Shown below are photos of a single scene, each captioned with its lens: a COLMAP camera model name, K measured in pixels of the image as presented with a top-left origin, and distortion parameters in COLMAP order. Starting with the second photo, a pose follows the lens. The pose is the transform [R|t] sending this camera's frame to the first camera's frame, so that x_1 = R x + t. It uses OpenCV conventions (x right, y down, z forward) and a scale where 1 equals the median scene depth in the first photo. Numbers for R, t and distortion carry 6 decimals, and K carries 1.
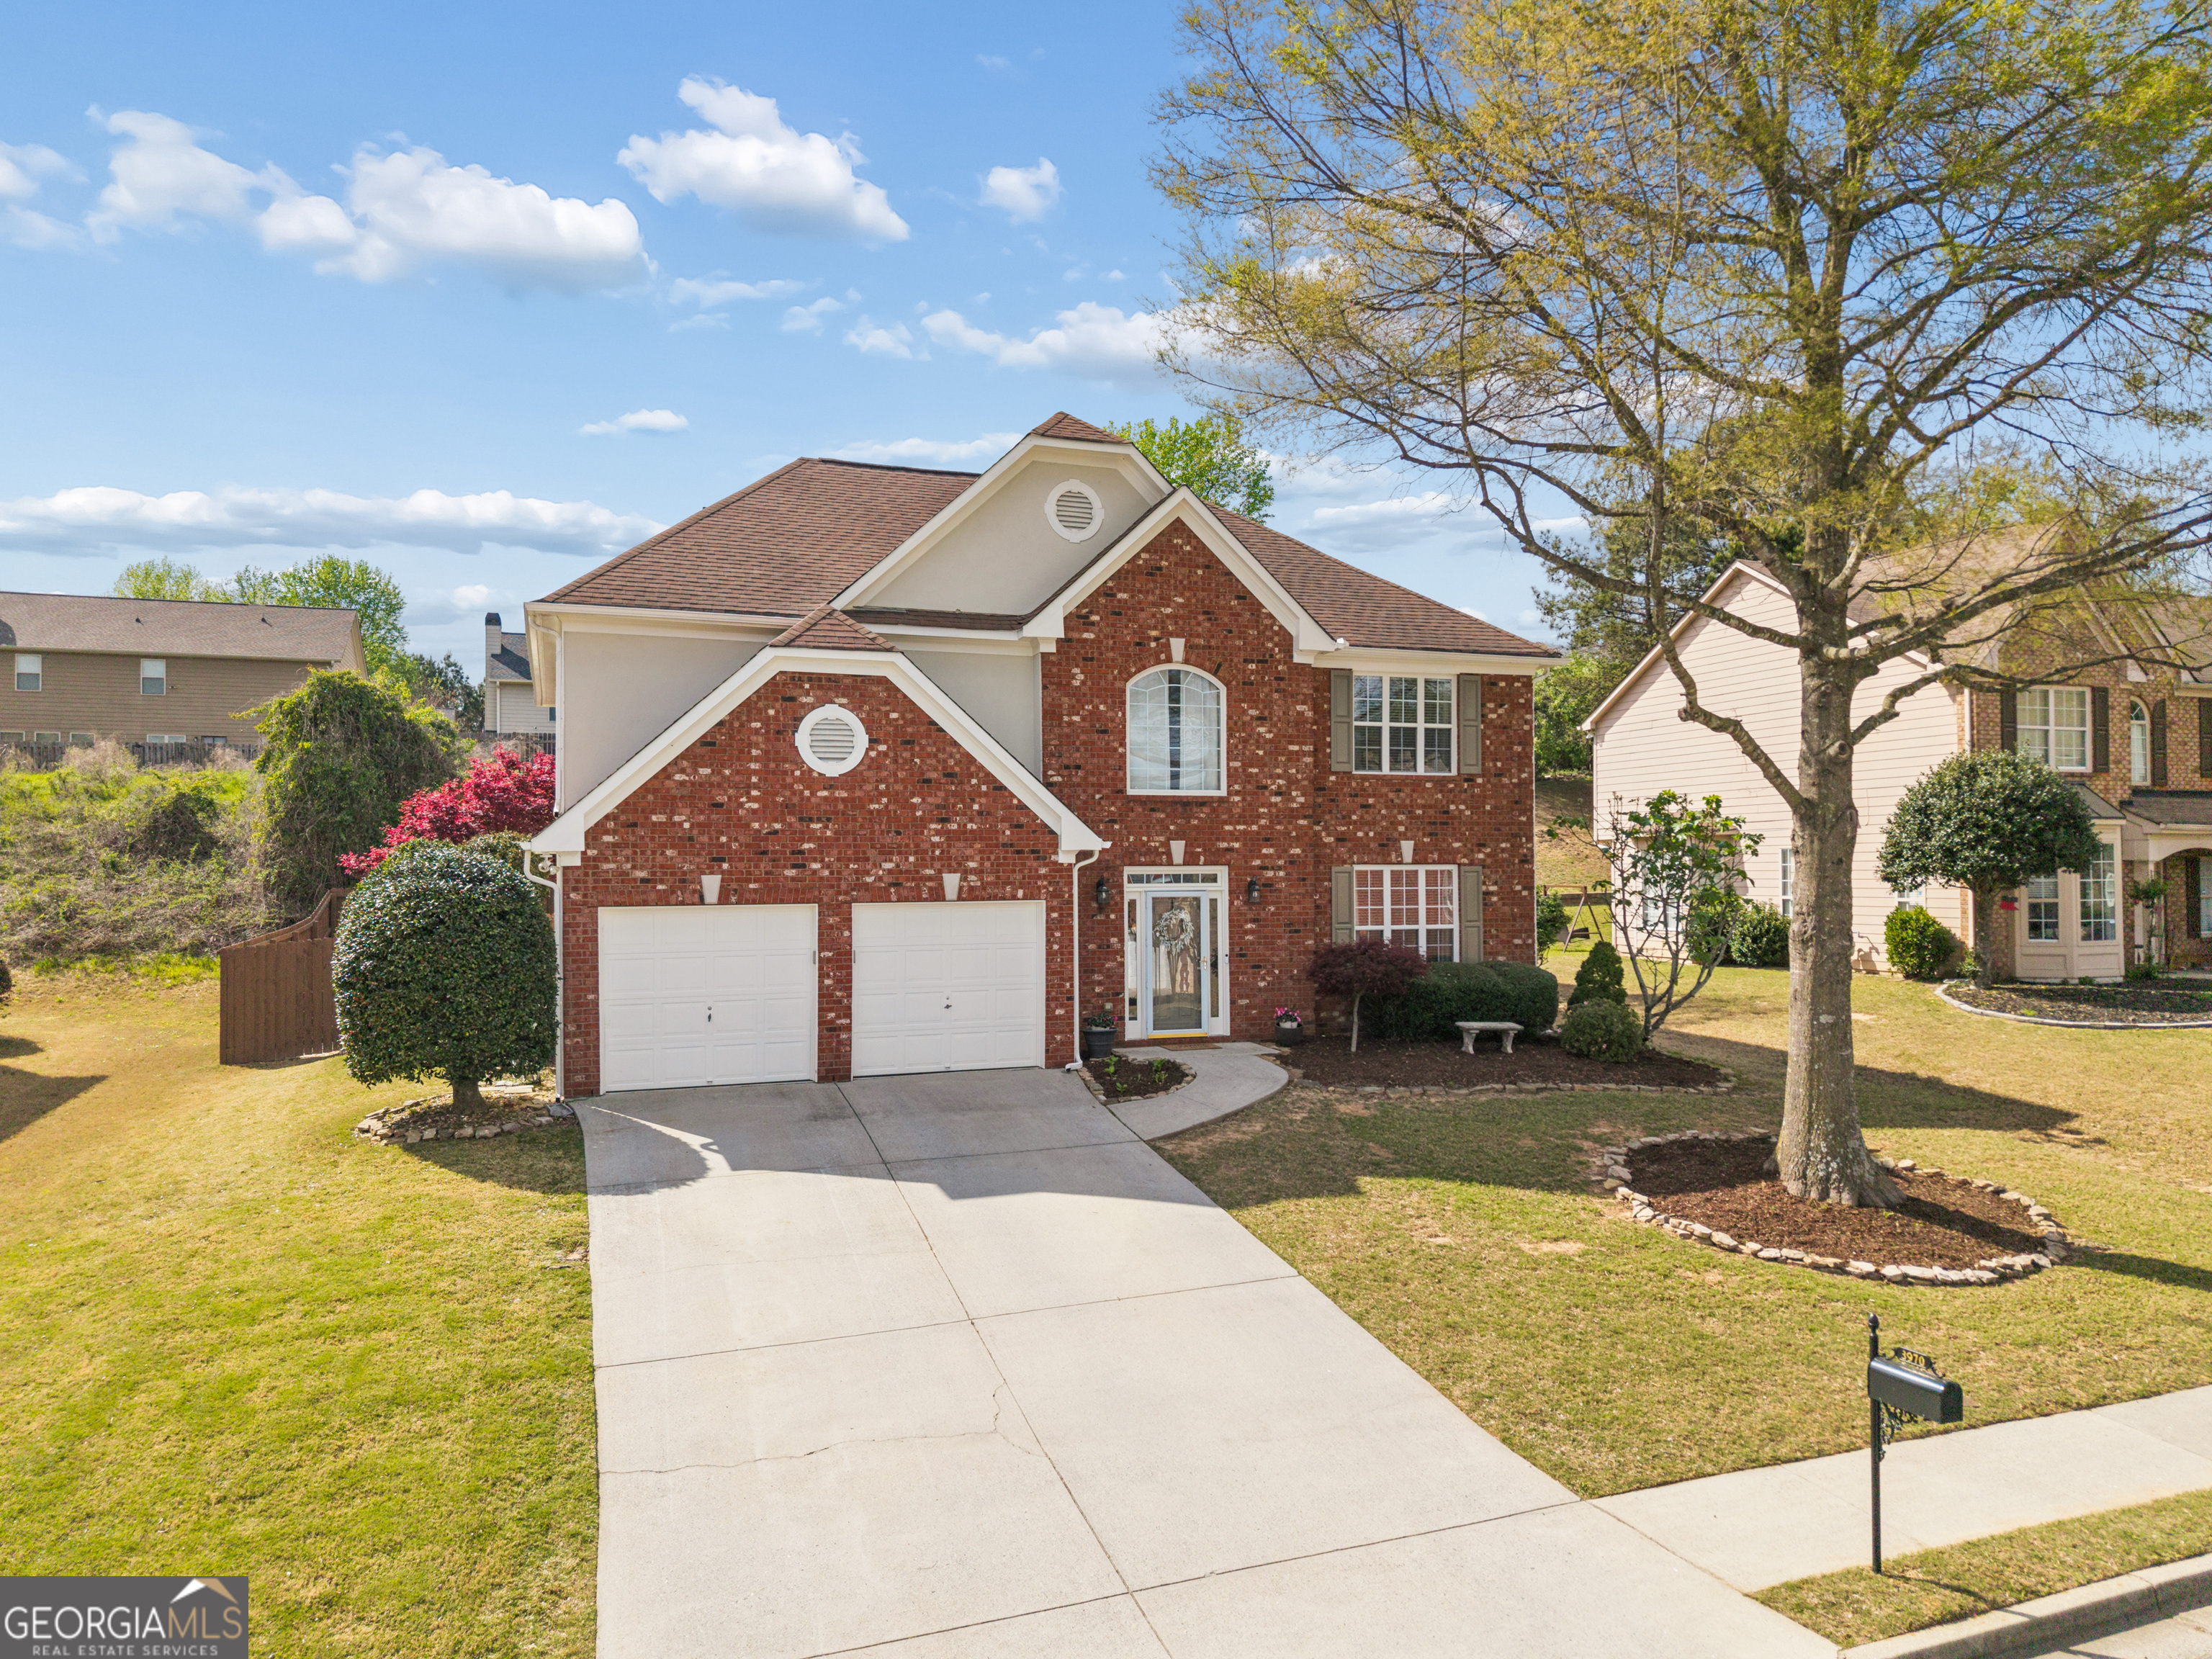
lens RADIAL K [[1554.3, 0, 1106.7], [0, 1554.3, 827.3], [0, 0, 1]] dist [0.045550, -0.005318]
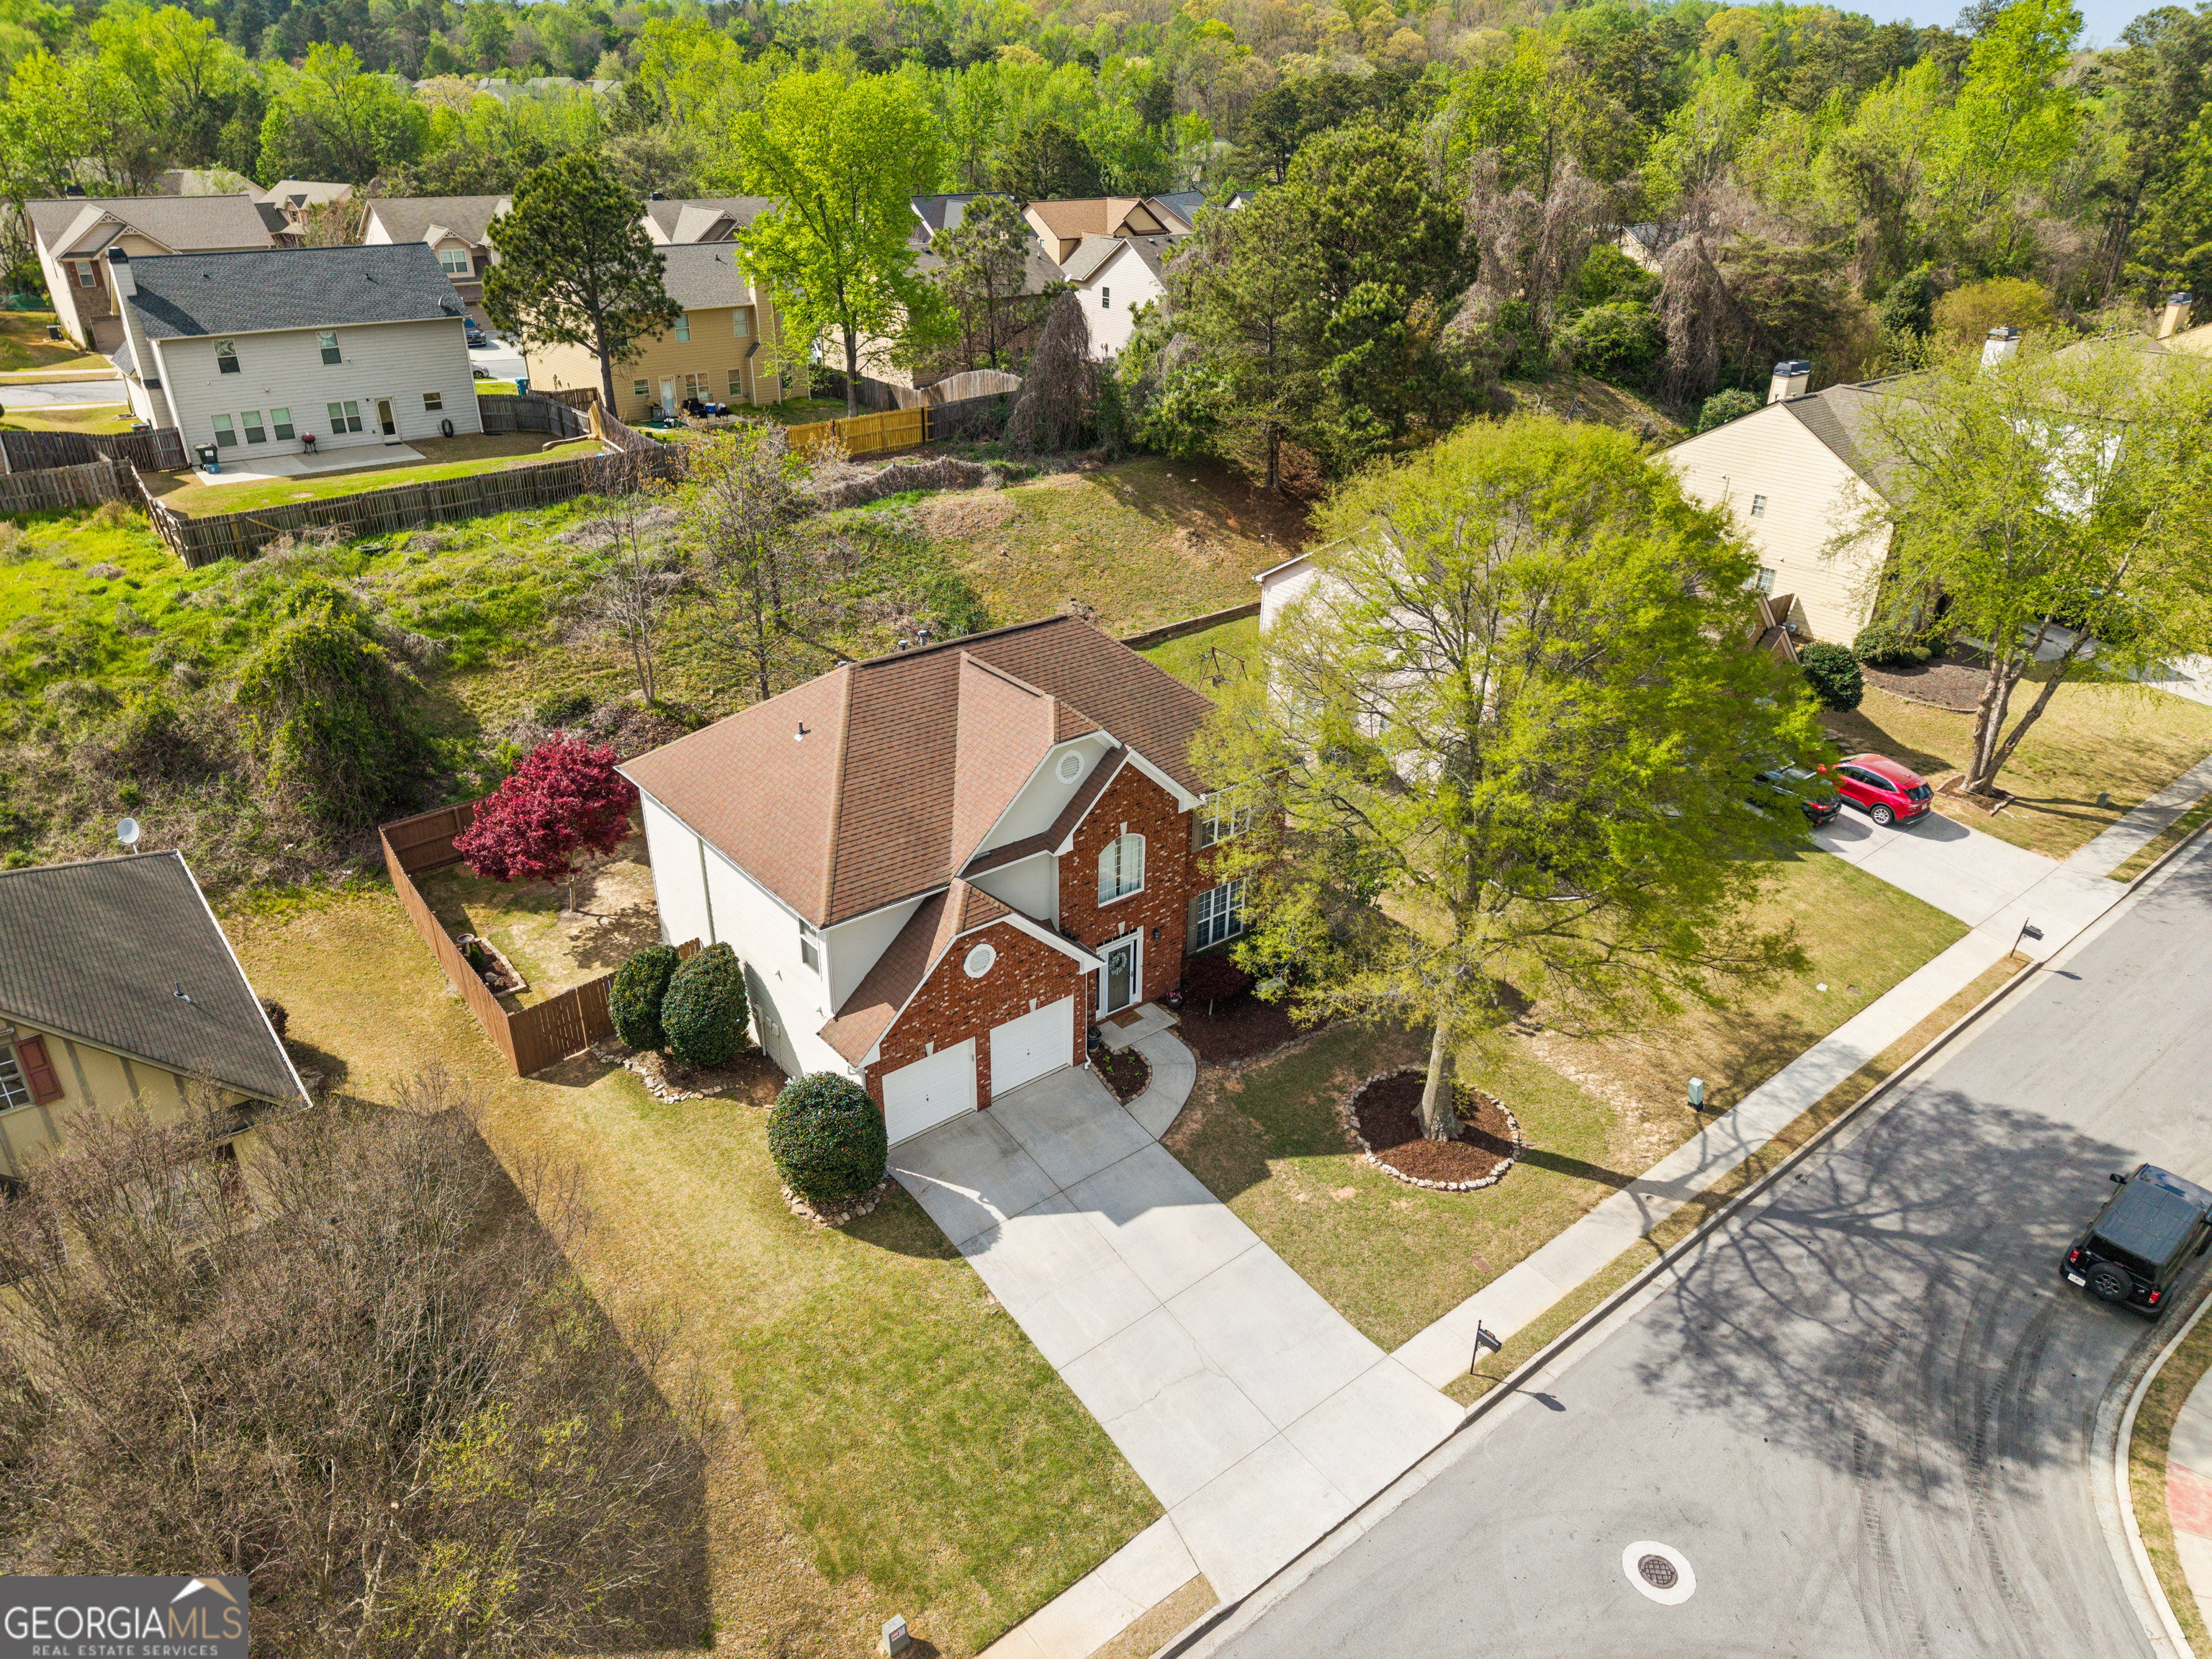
lens RADIAL K [[1509.4, 0, 1112.5], [0, 1509.4, 832.6], [0, 0, 1]] dist [-0.000677, -0.002343]
pose [[0.949692, -0.122709, 0.288145, -0.522722], [-0.023689, 0.889266, 0.456777, -1.012517], [-0.312288, -0.440624, 0.841622, -0.499775]]
